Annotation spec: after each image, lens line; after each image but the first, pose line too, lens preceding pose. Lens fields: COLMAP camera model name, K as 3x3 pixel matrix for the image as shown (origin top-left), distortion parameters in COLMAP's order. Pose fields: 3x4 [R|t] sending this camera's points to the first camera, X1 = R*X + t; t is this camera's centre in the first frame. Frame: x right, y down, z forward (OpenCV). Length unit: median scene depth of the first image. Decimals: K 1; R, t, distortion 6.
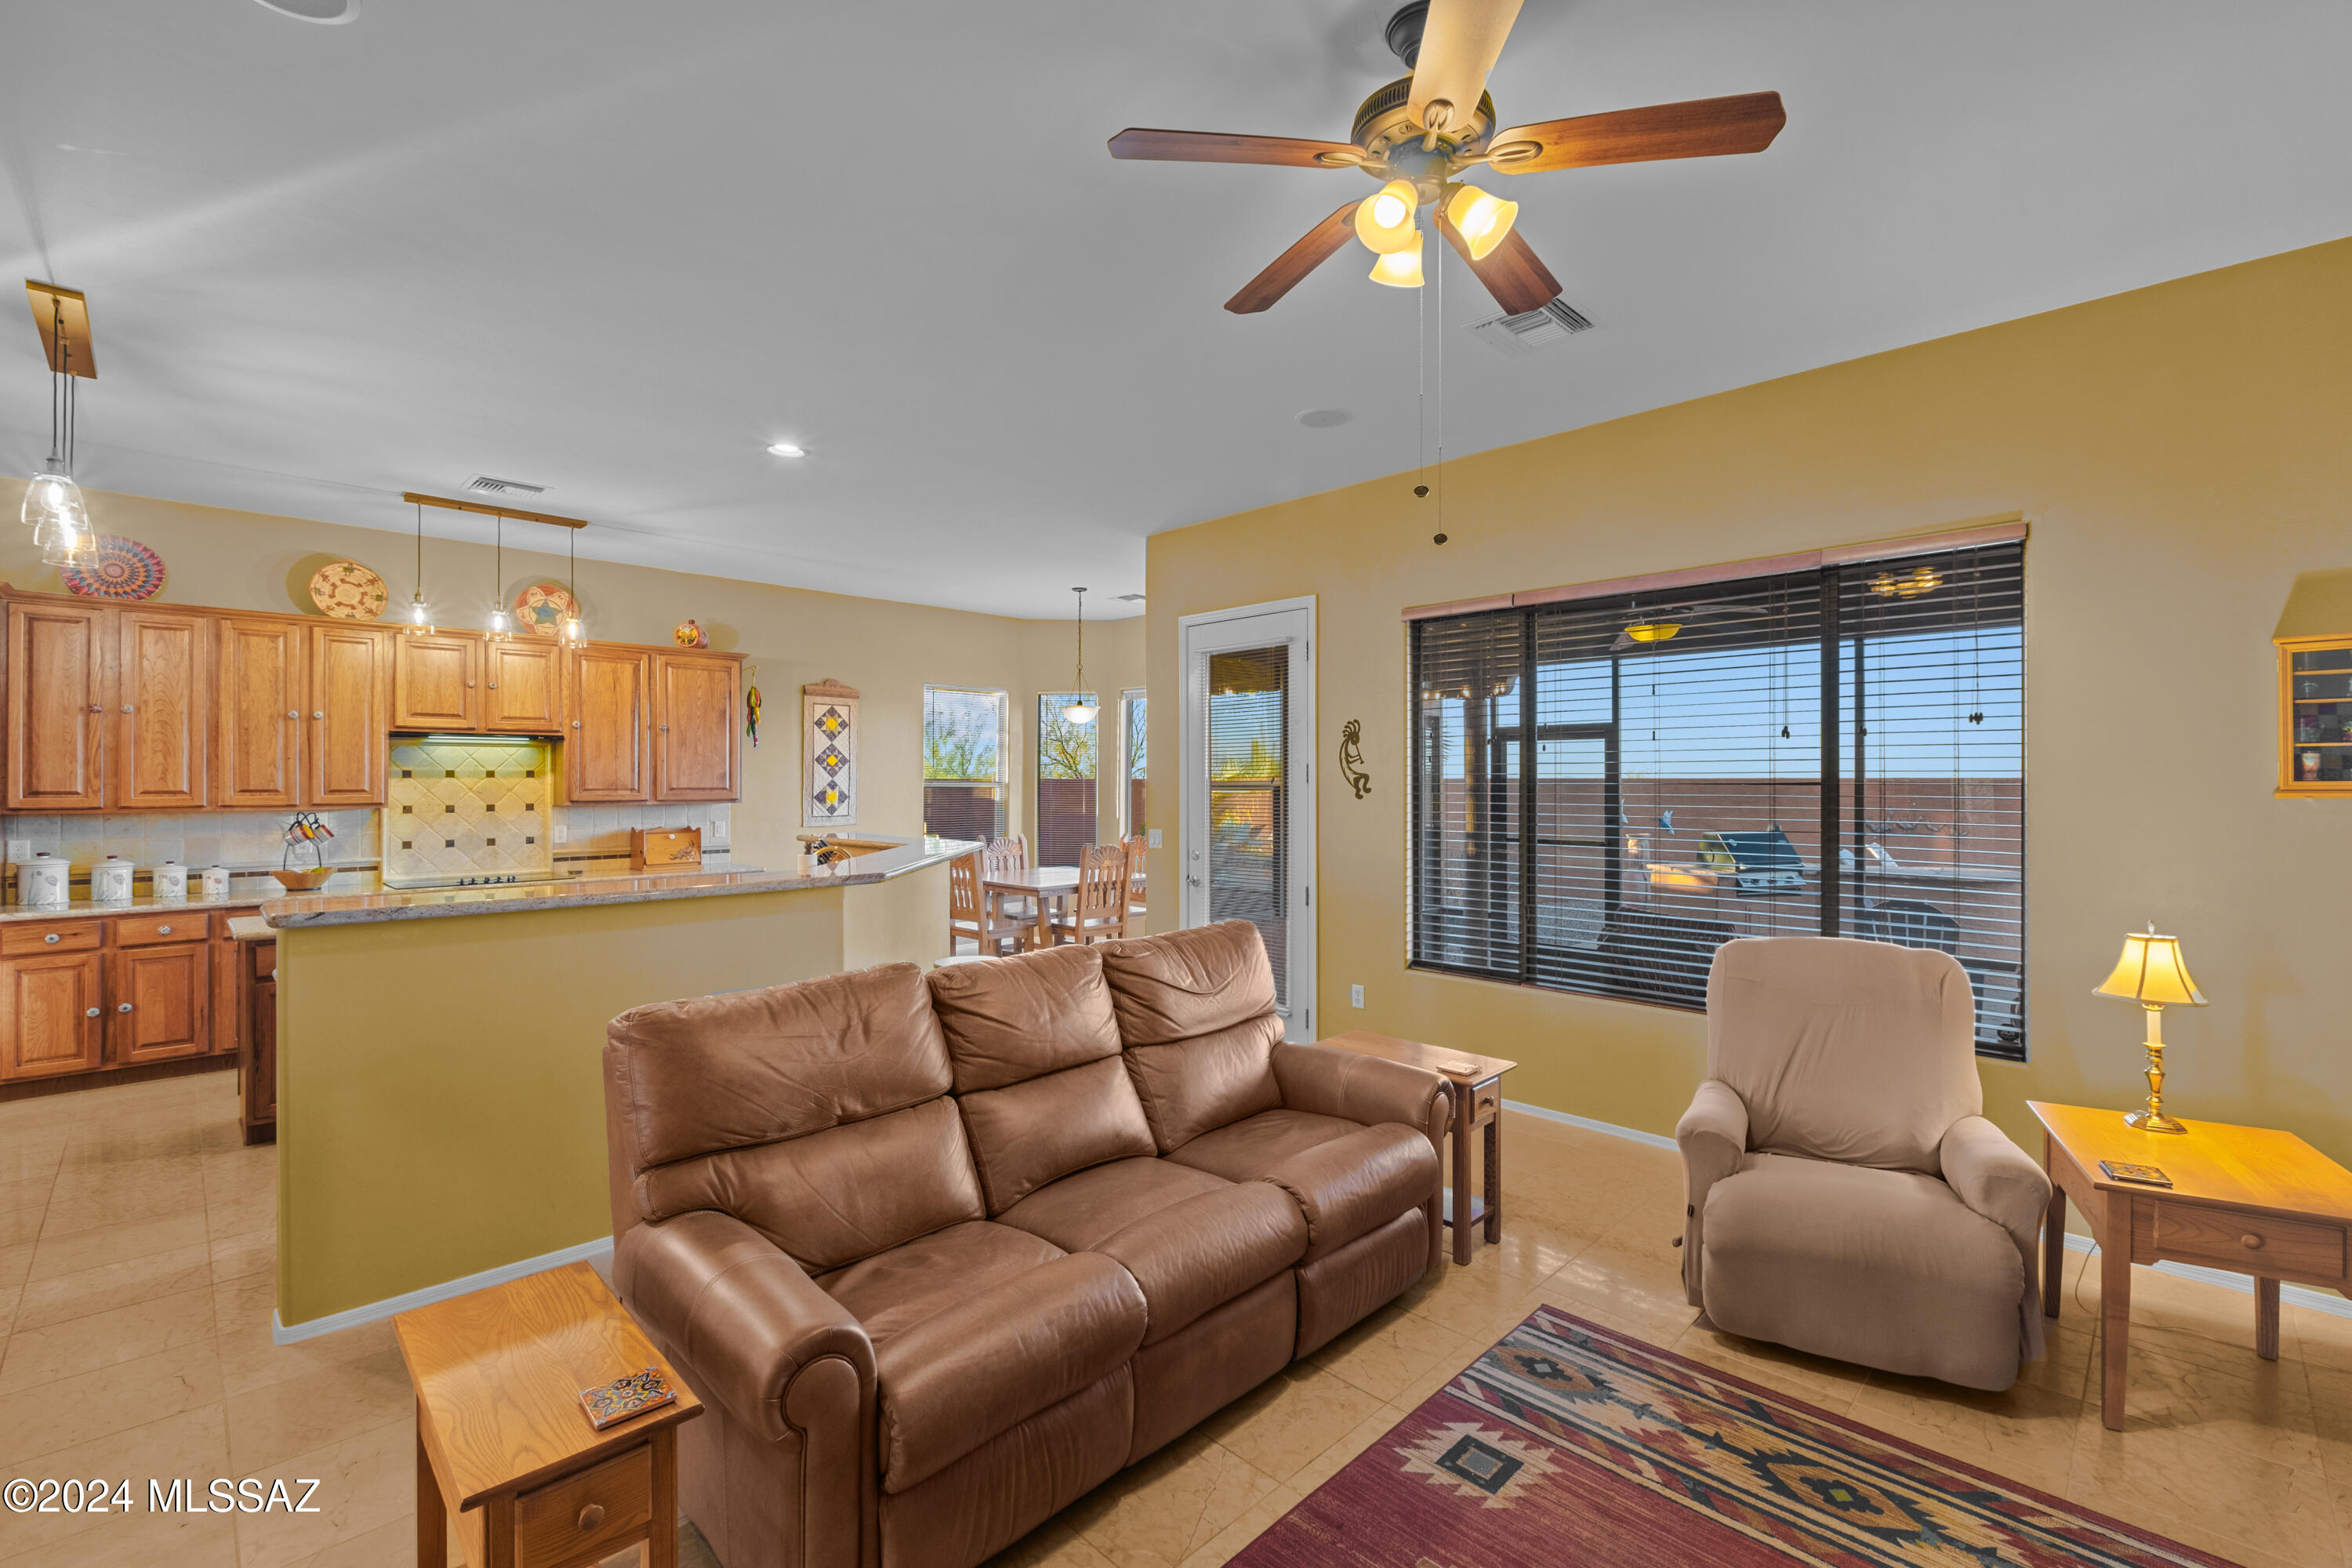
lens RADIAL K [[1018.9, 0, 1182.1], [0, 1018.9, 781.2], [0, 0, 1]] dist [-0.000997, -0.001821]
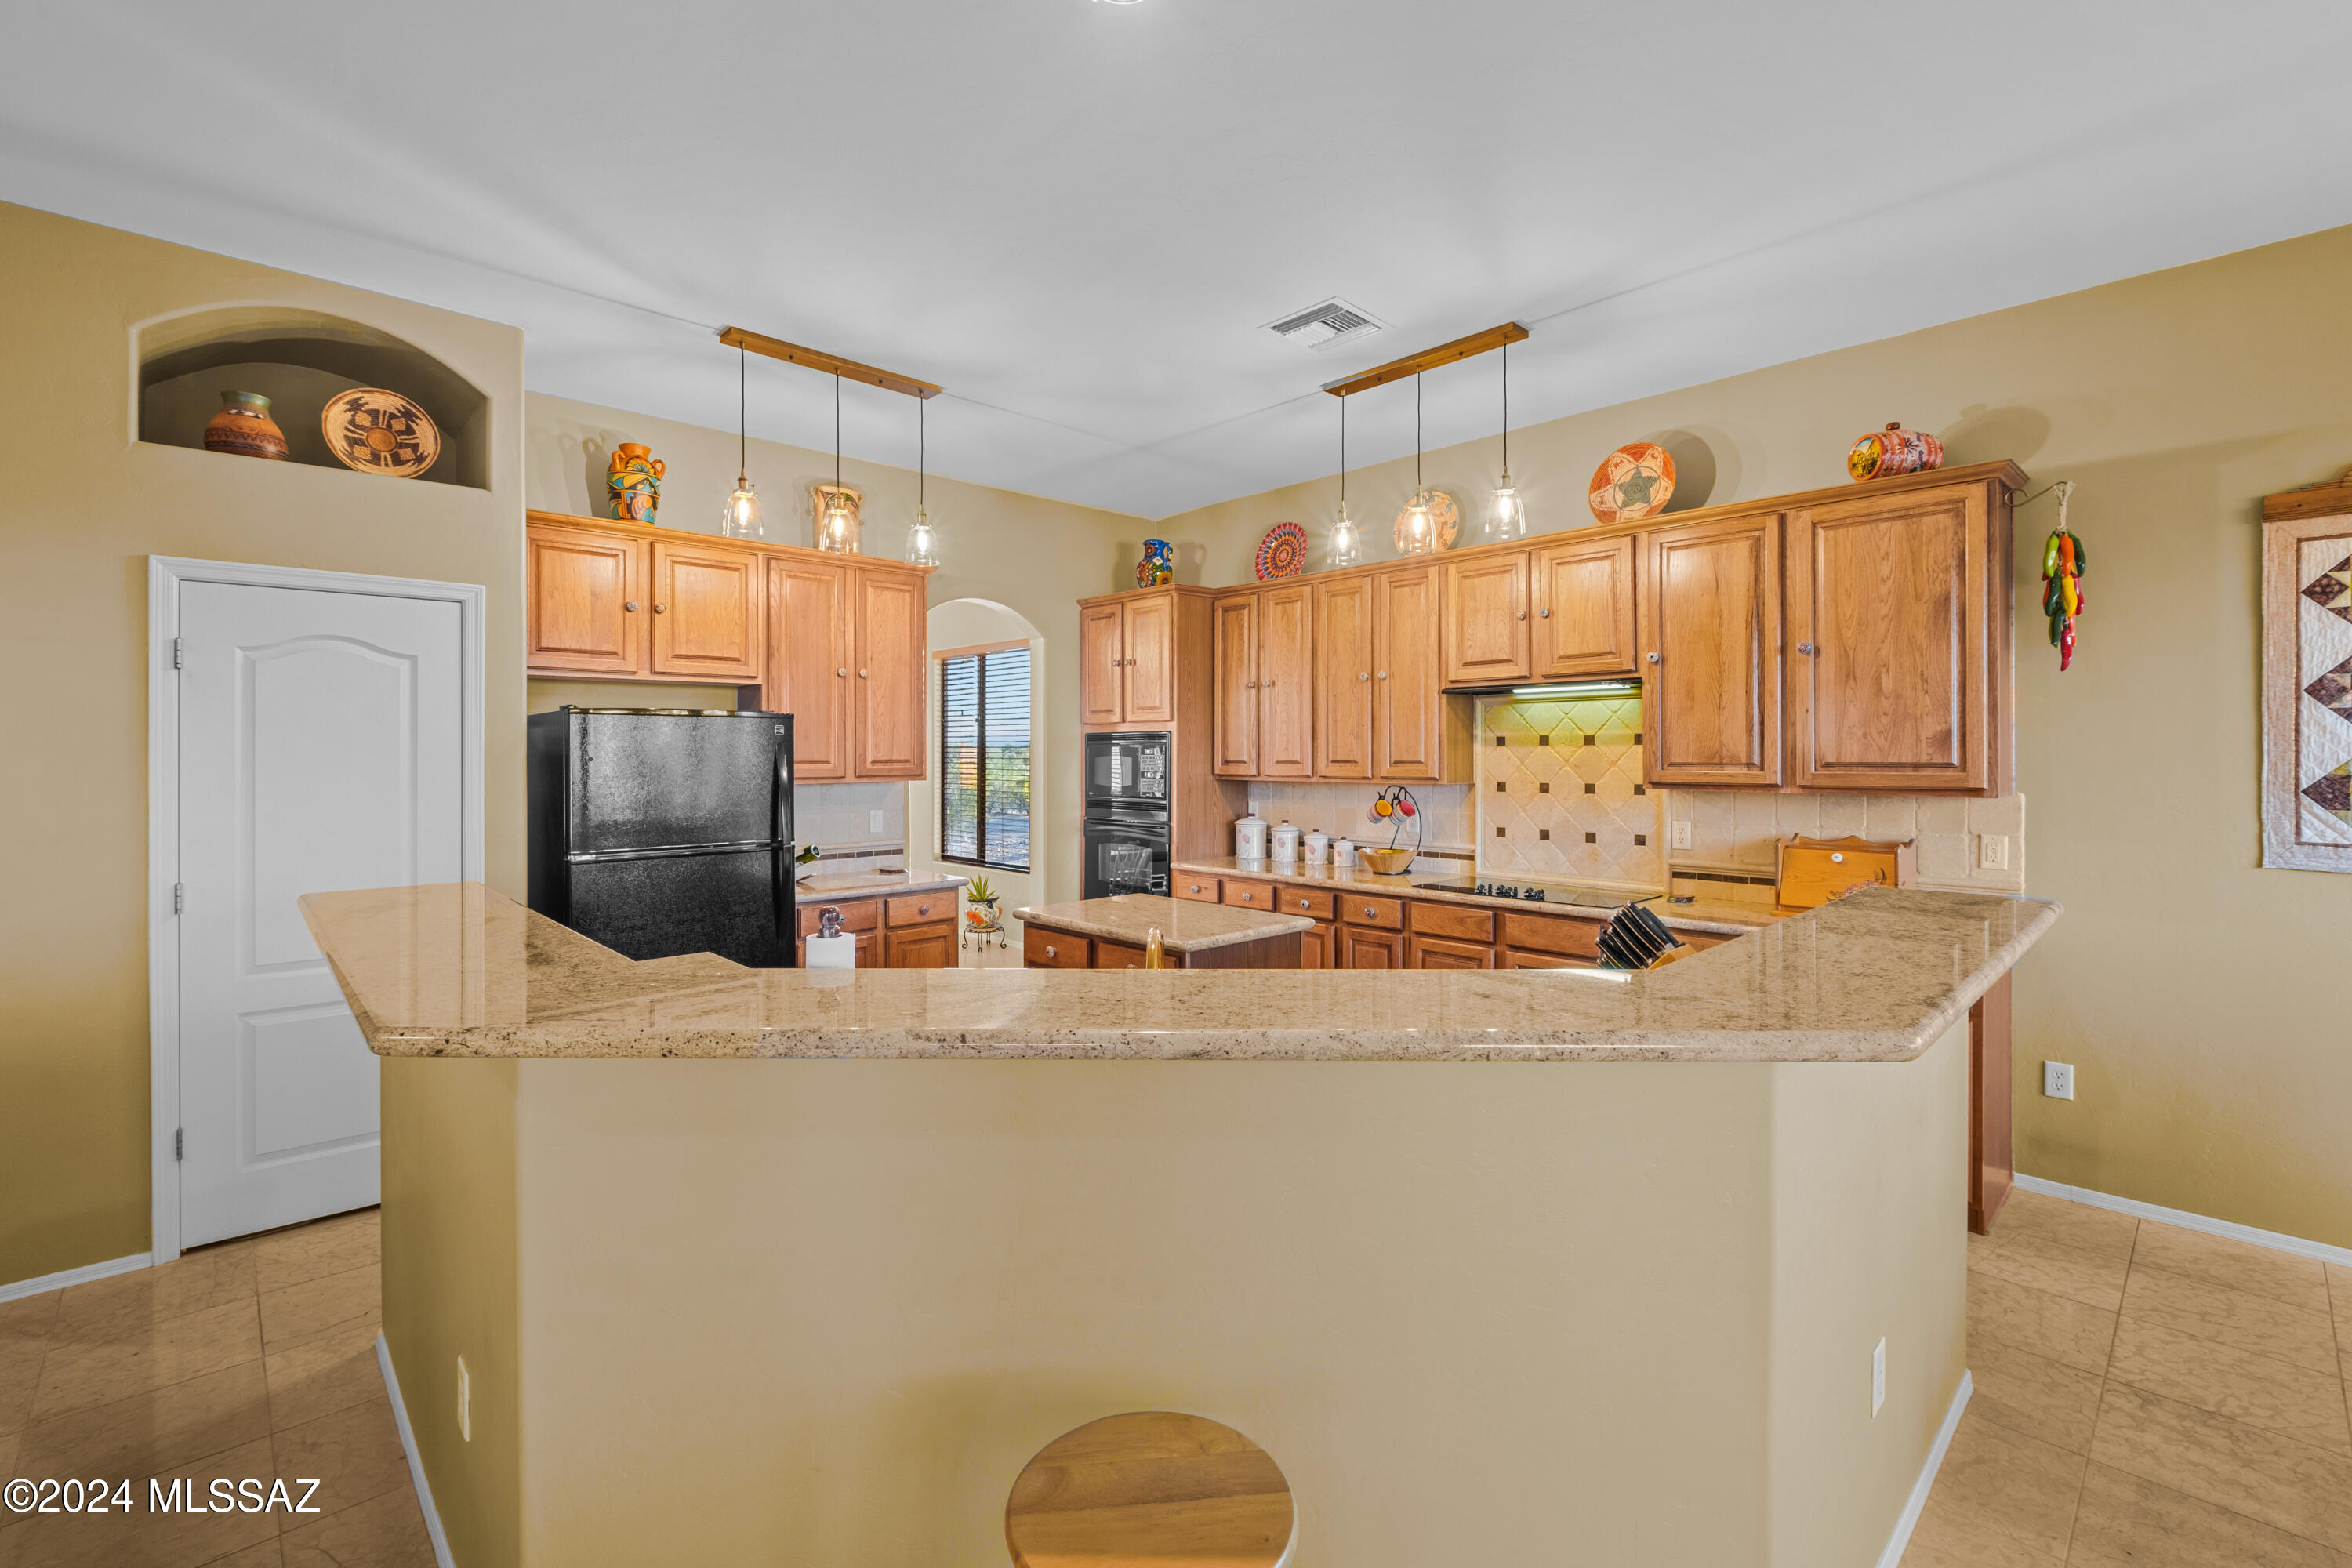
lens RADIAL K [[1018.9, 0, 1186.9], [0, 1018.9, 747.1], [0, 0, 1]] dist [-0.000997, -0.001821]
pose [[-0.024624, -0.005100, -0.999684, 0.028443], [0.001925, 0.999985, -0.005149, 0.001061], [0.999695, -0.002052, -0.024614, 0.857942]]
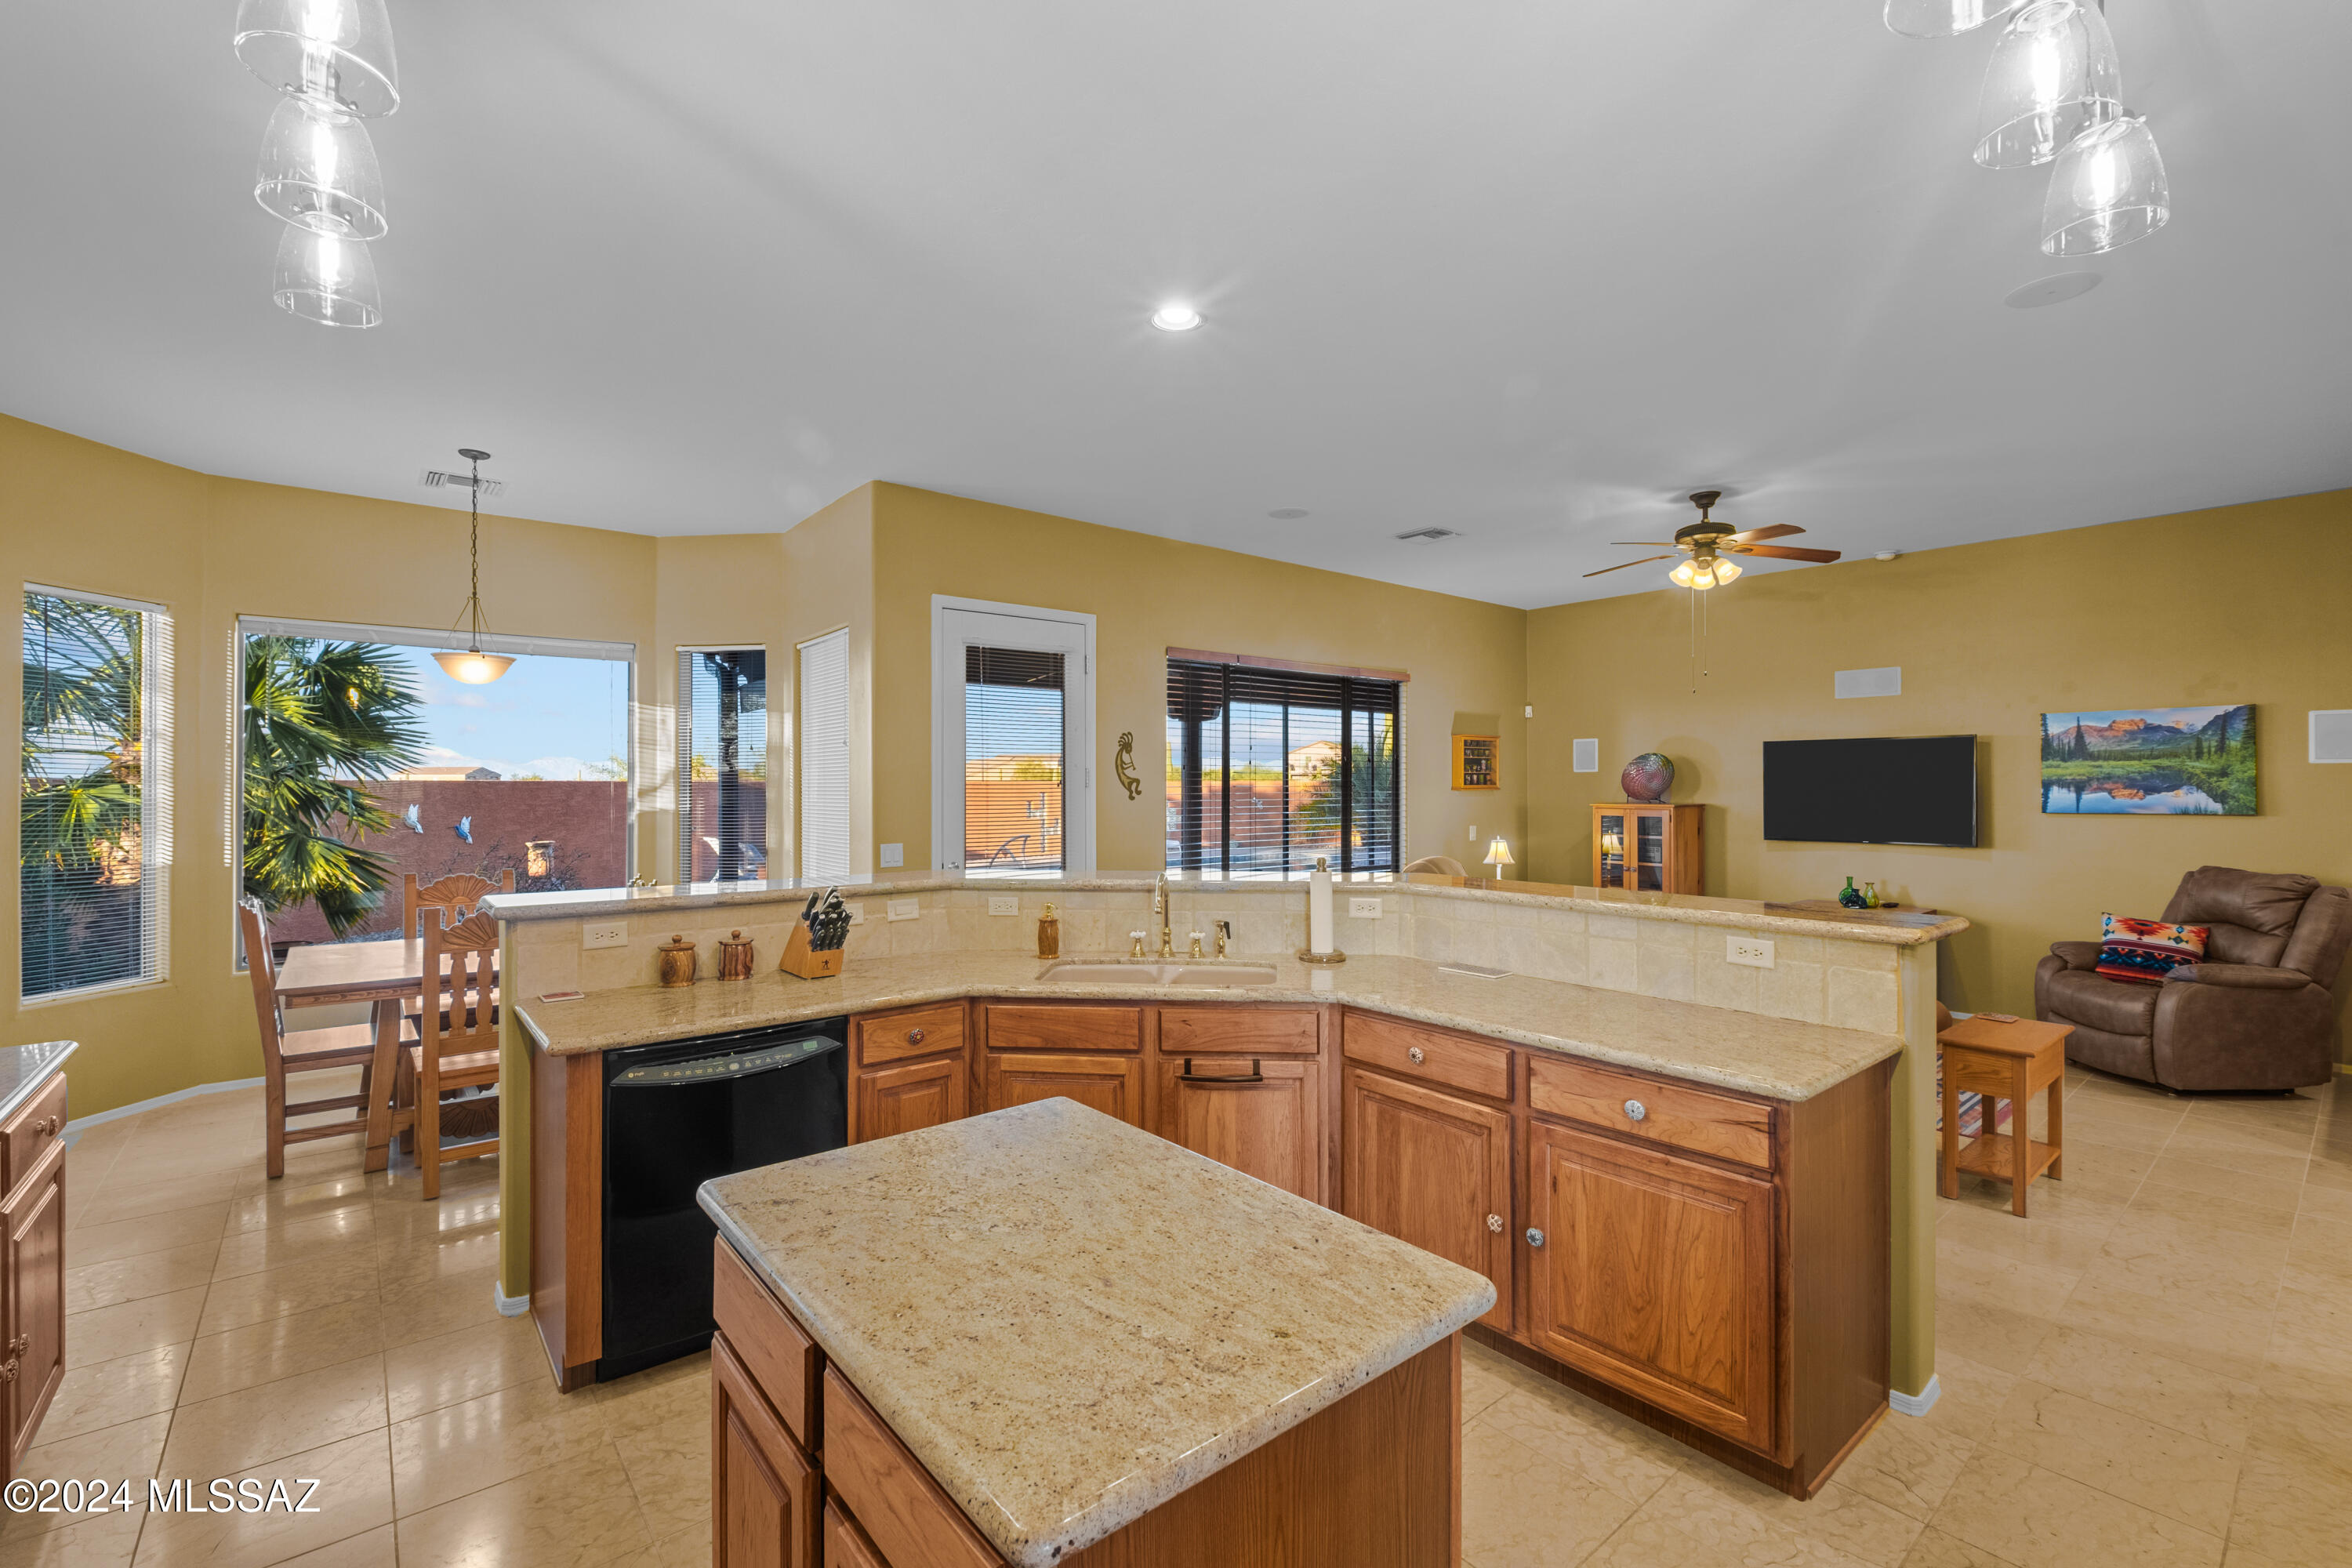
lens RADIAL K [[1018.9, 0, 1172.9], [0, 1018.9, 780.8], [0, 0, 1]] dist [-0.000997, -0.001821]
pose [[0.084625, 0.005906, 0.996395, -0.905013], [0.001409, 0.999981, -0.006047, 0.002396], [-0.996412, 0.001916, 0.084615, 0.780398]]
